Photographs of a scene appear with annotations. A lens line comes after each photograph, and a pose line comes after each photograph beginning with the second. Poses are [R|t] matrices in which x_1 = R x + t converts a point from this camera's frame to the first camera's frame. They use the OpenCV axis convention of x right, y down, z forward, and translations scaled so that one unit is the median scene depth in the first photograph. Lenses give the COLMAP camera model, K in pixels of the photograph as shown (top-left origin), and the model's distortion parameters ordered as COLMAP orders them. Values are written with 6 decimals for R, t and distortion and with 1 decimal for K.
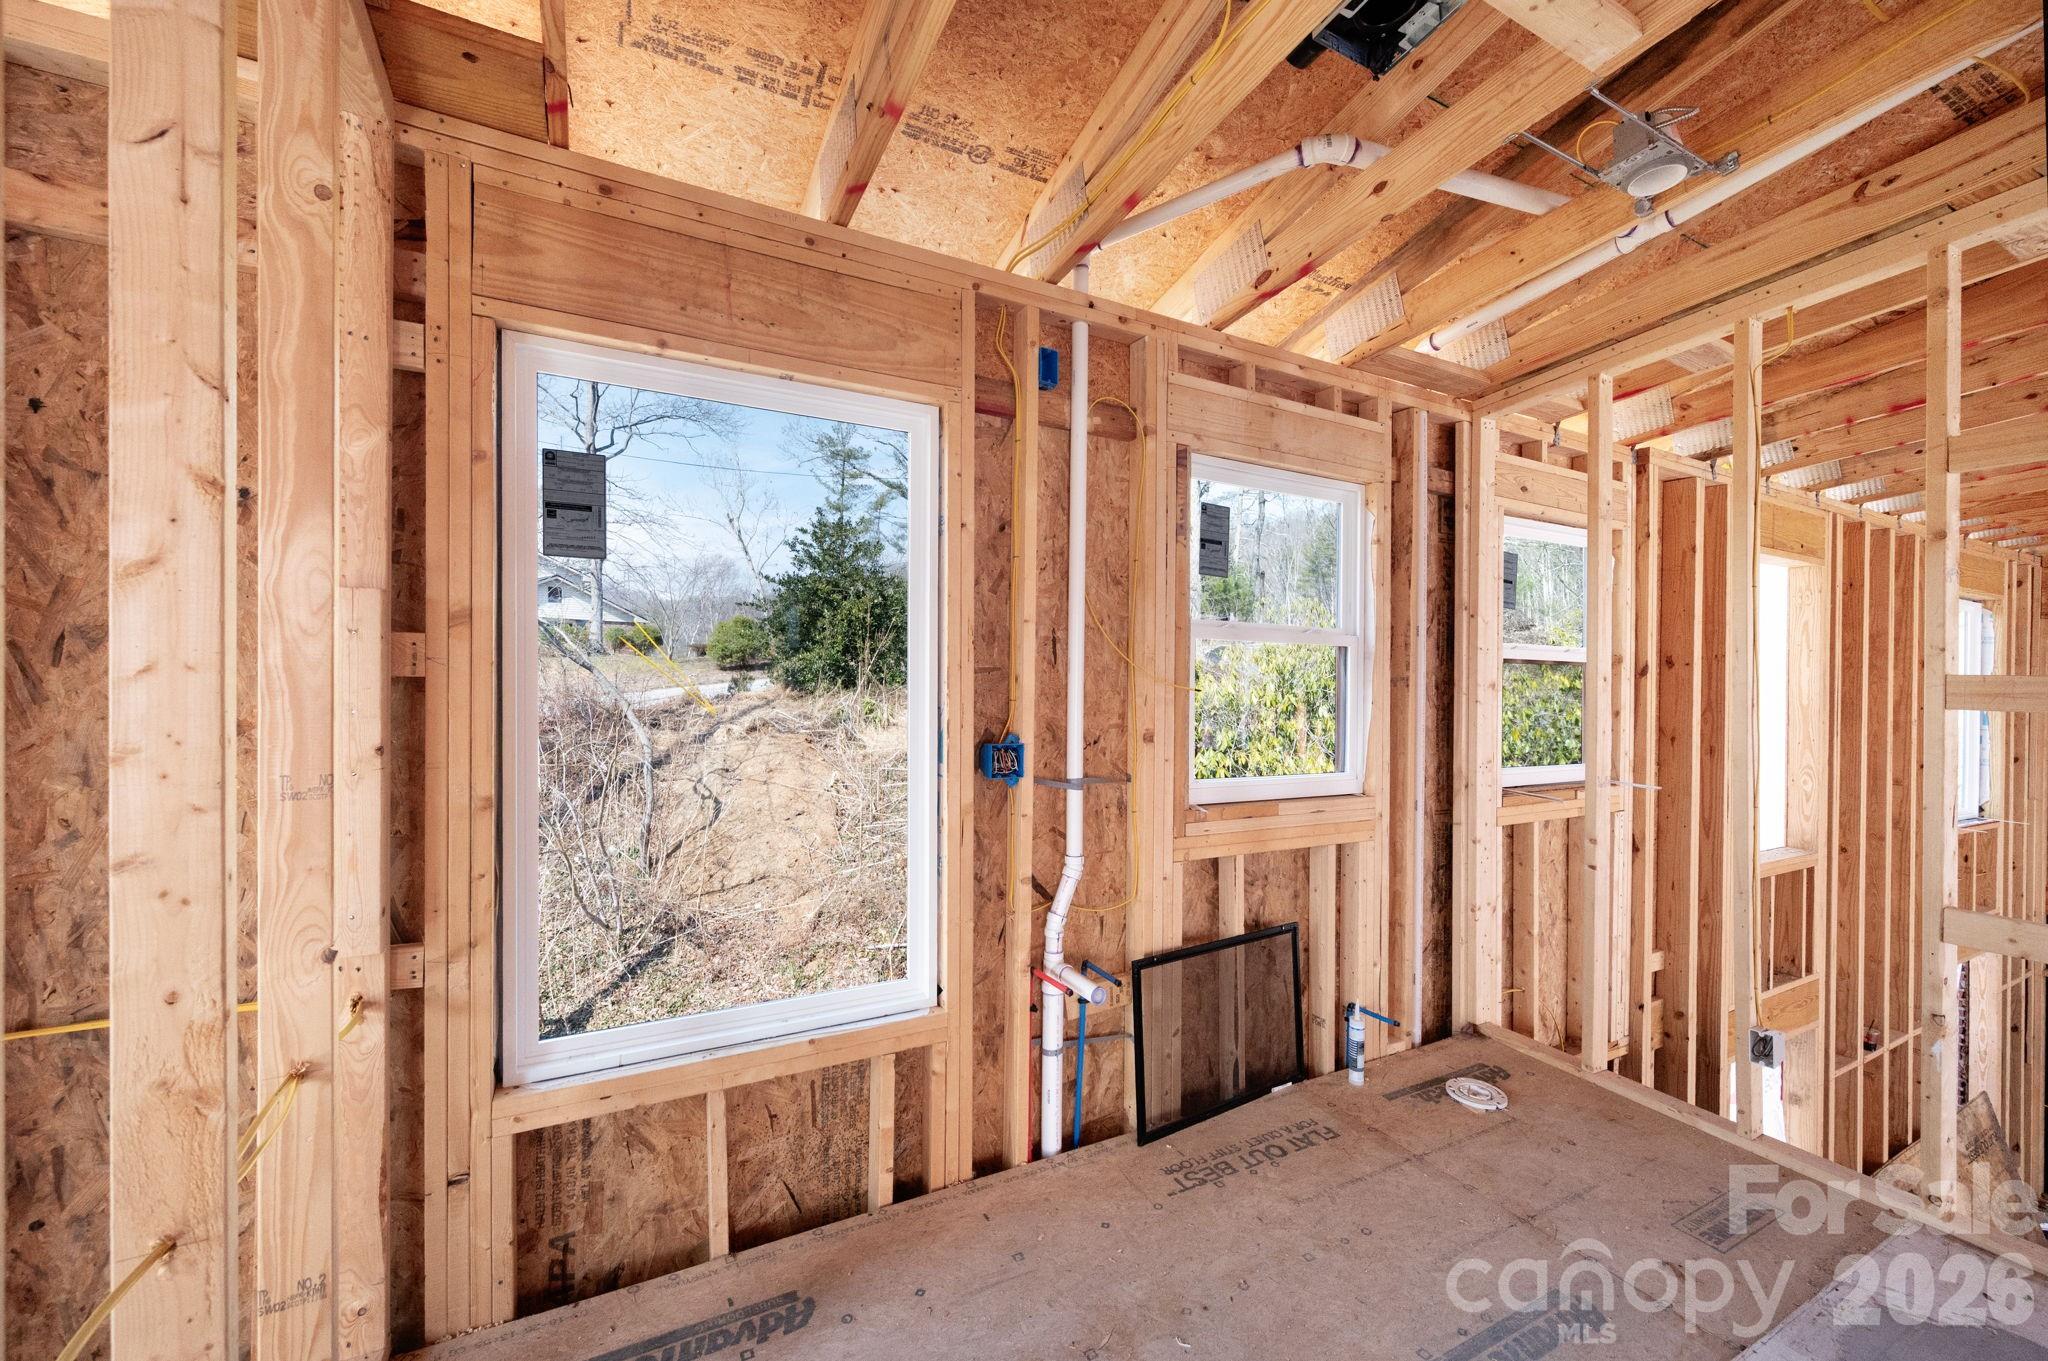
lens RADIAL K [[813.8, 0, 1016.2], [0, 813.8, 669.4], [0, 0, 1]] dist [-0.002205, 0.000233]
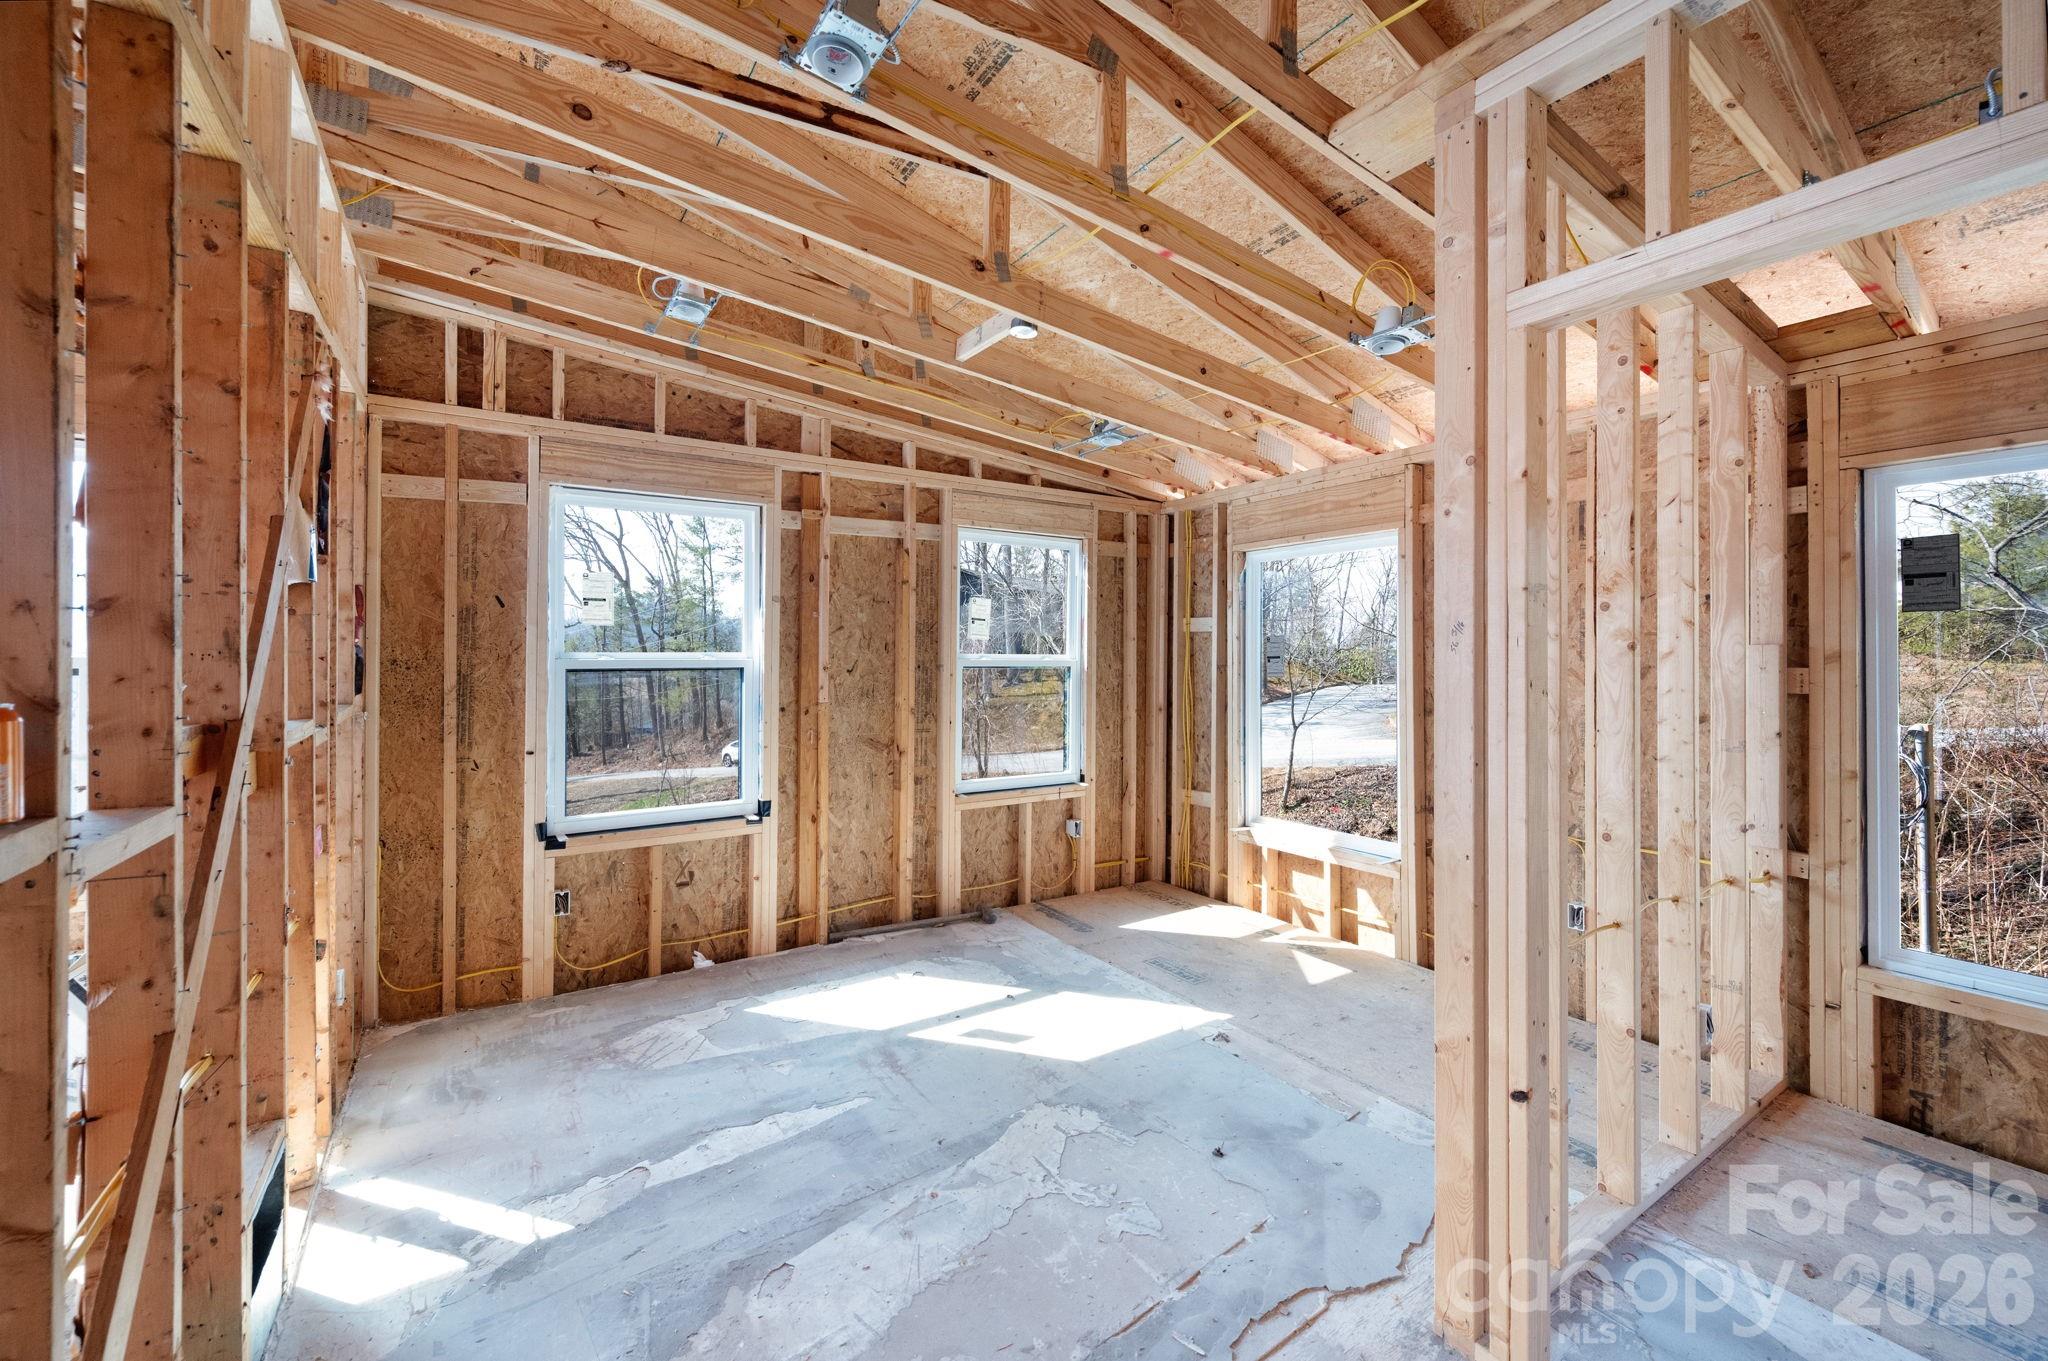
lens RADIAL K [[813.8, 0, 1016.2], [0, 813.8, 669.4], [0, 0, 1]] dist [-0.002205, 0.000233]
pose [[0.093297, -0.007603, -0.995609, 0.786127], [-0.004739, 0.999956, -0.008080, -0.020027], [0.995627, 0.005472, 0.093257, -0.781949]]
